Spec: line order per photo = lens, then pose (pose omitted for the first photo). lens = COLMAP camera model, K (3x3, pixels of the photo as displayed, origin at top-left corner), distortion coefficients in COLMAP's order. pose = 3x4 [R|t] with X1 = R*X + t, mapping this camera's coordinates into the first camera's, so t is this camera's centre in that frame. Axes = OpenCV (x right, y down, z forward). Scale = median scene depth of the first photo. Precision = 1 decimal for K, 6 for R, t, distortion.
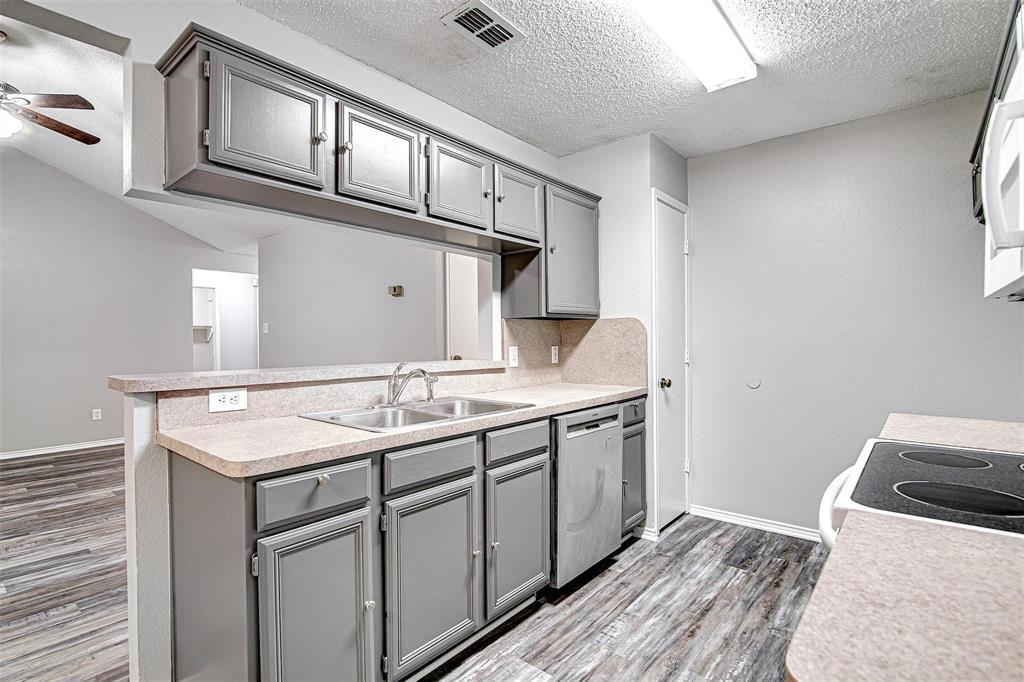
lens RADIAL K [[486.3, 0, 512.0], [0, 486.3, 341.0], [0, 0, 1]] dist [-0.001001, 0.000003]
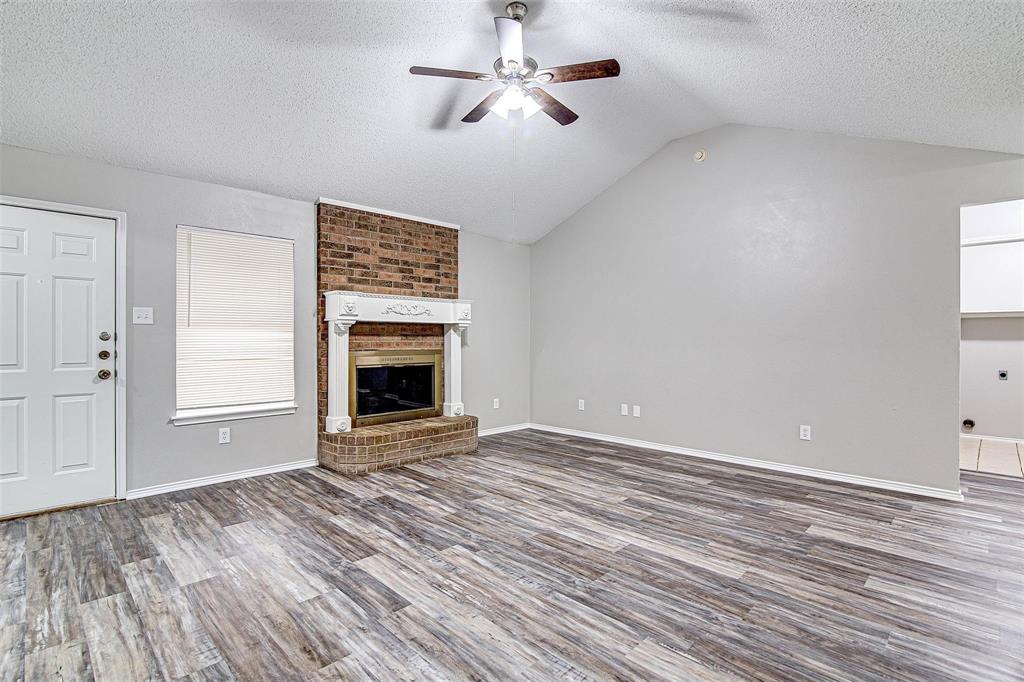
lens RADIAL K [[486.3, 0, 512.0], [0, 486.3, 341.0], [0, 0, 1]] dist [-0.001001, 0.000003]
pose [[-0.087295, 0.013765, -0.996087, -0.107169], [-0.001212, 0.999902, 0.013924, -0.004397], [0.996182, 0.002423, -0.087270, 1.110617]]
